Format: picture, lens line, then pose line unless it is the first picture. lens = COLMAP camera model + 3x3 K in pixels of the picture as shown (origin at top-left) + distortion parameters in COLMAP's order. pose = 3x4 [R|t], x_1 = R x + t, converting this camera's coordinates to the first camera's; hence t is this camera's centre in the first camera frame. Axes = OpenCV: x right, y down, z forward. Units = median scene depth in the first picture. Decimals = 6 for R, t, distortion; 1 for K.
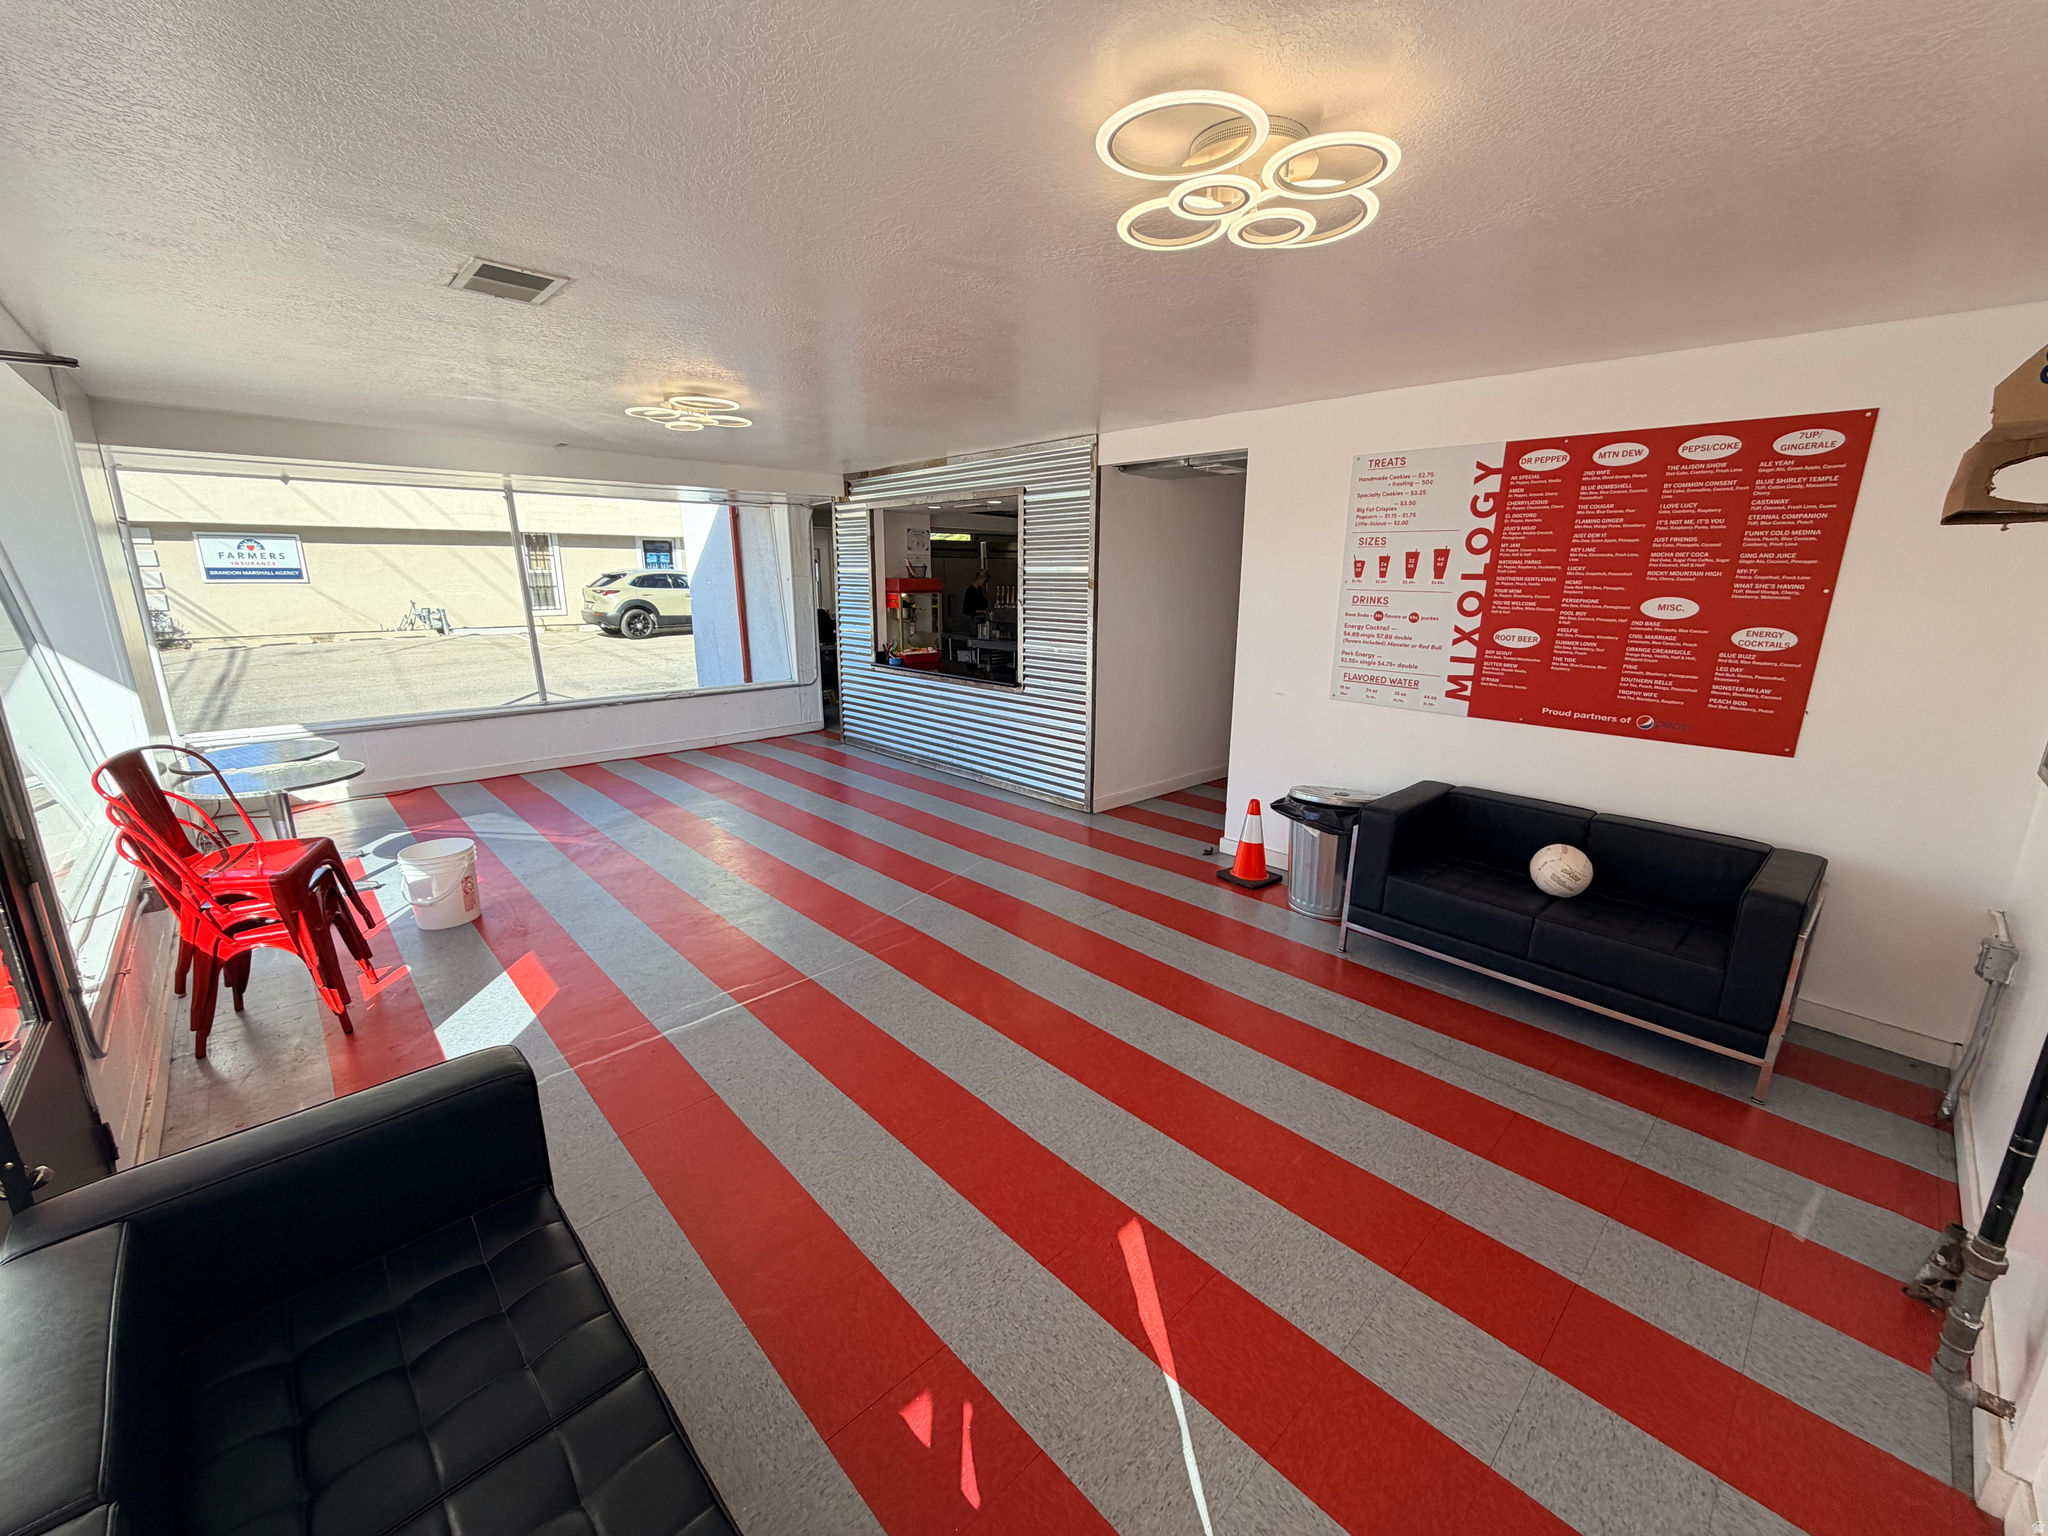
lens RADIAL K [[815.9, 0, 1024.0], [0, 815.9, 768.0], [0, 0, 1]] dist [0.001572, -0.000537]
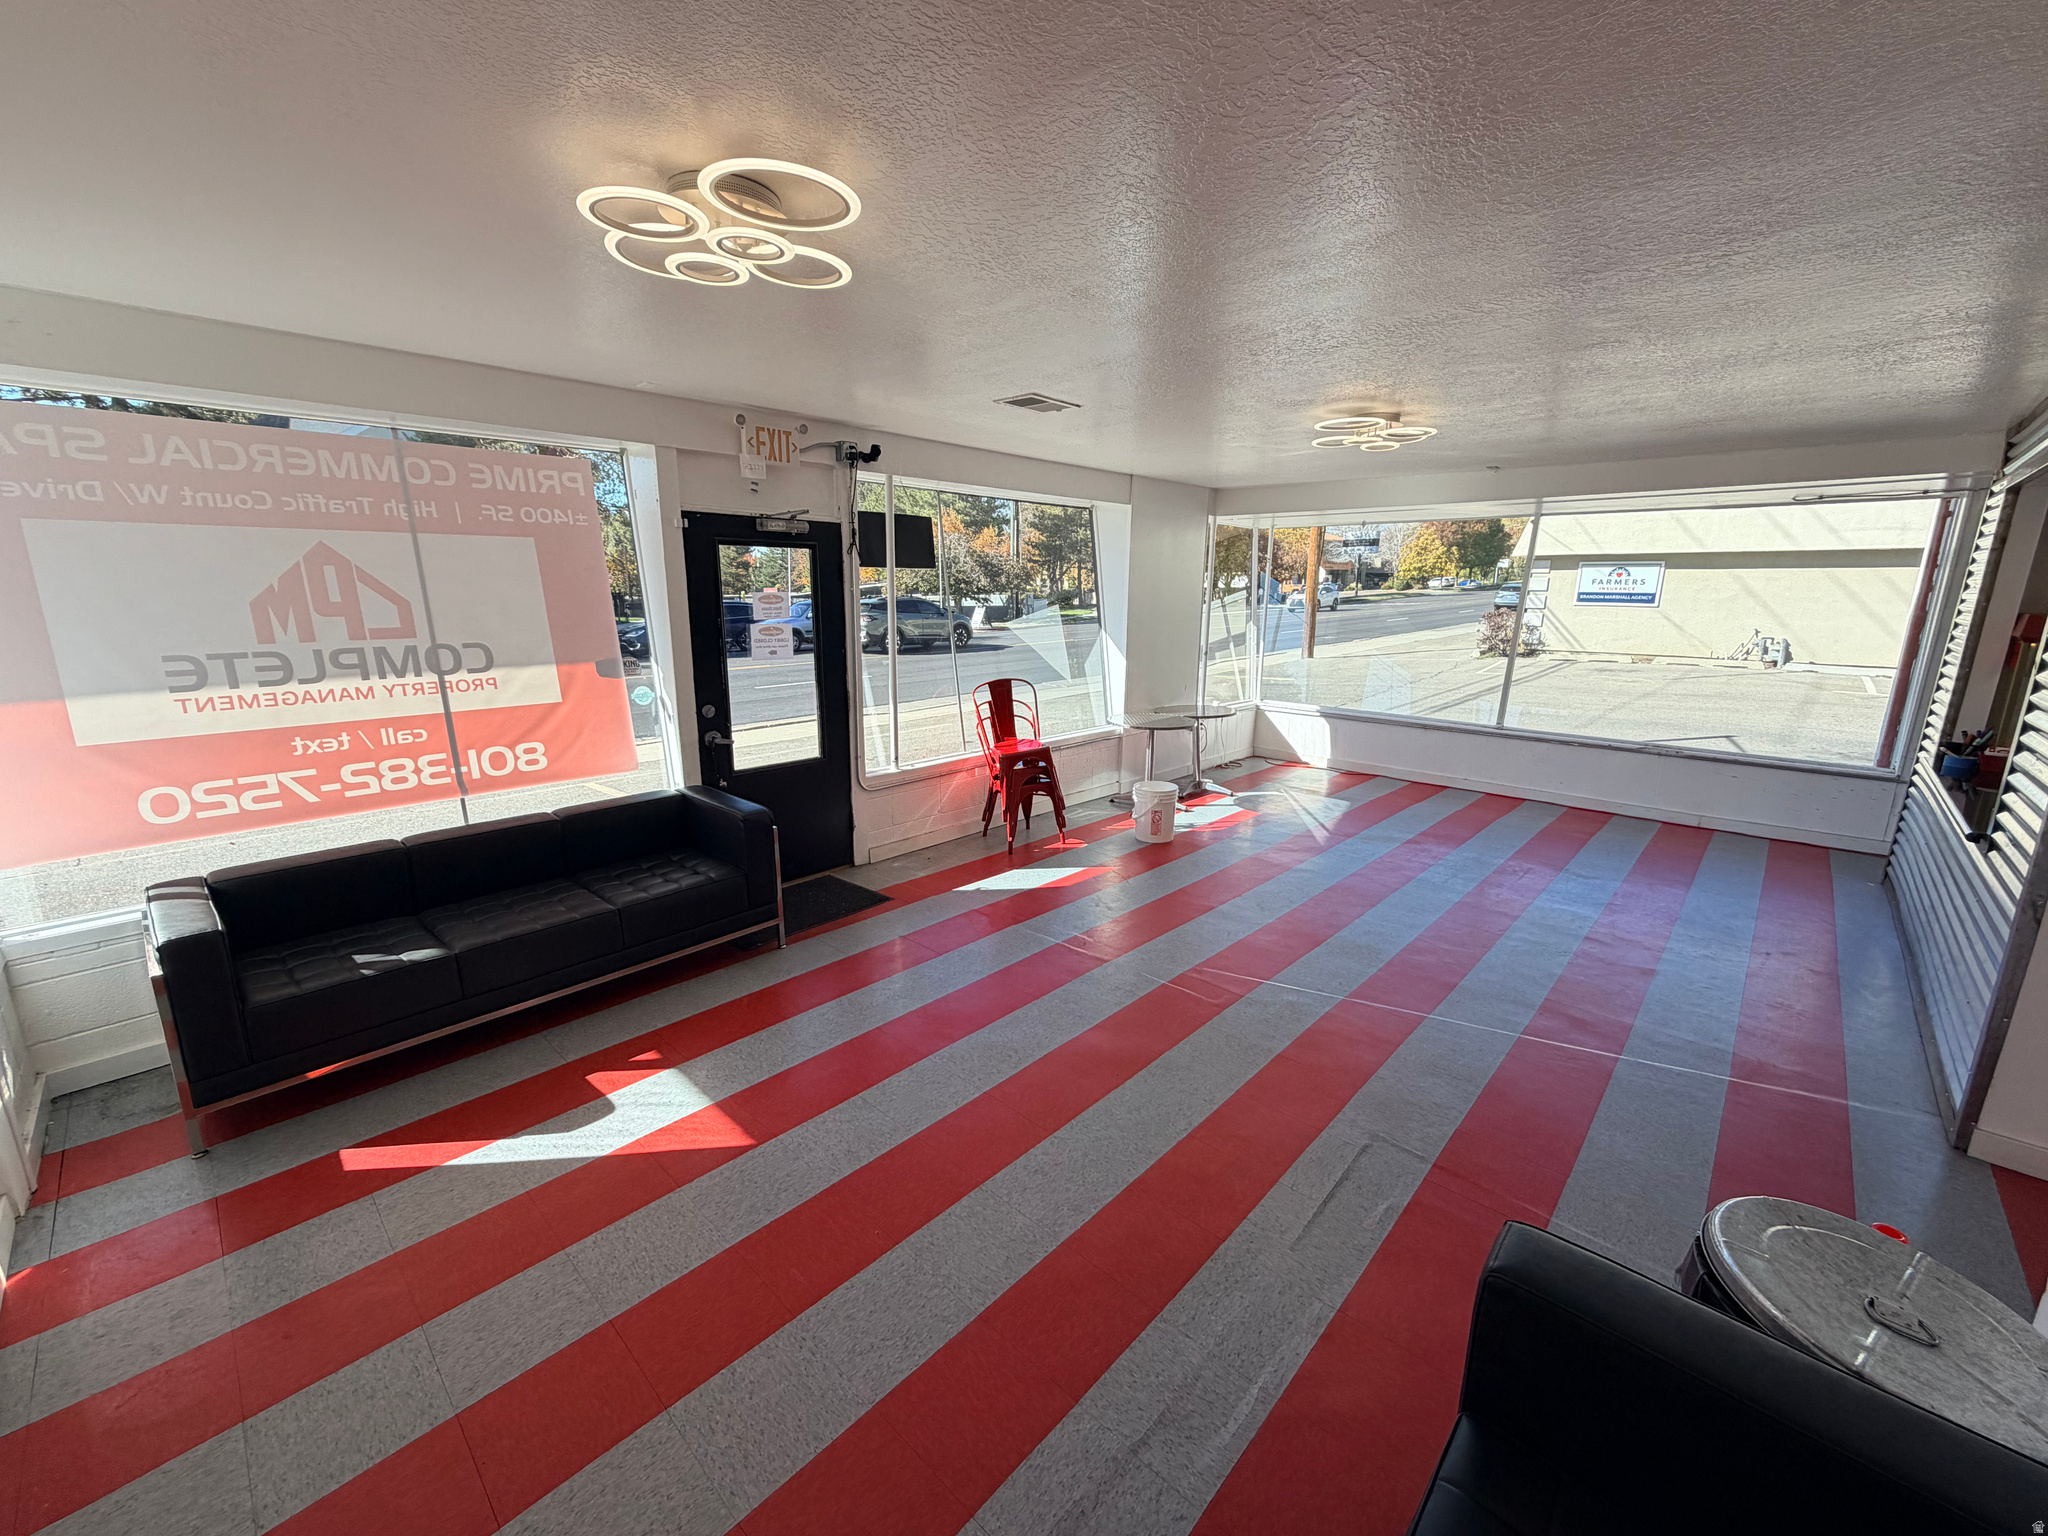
lens RADIAL K [[813.1, 0, 1008.3], [0, 813.1, 770.9], [0, 0, 1]] dist [-0.001016, -0.000134]
pose [[0.051147, 0.218072, -0.974591, 0.150770], [-0.243848, 0.949059, 0.199562, -0.034324], [0.968464, 0.227445, 0.101718, 0.144044]]
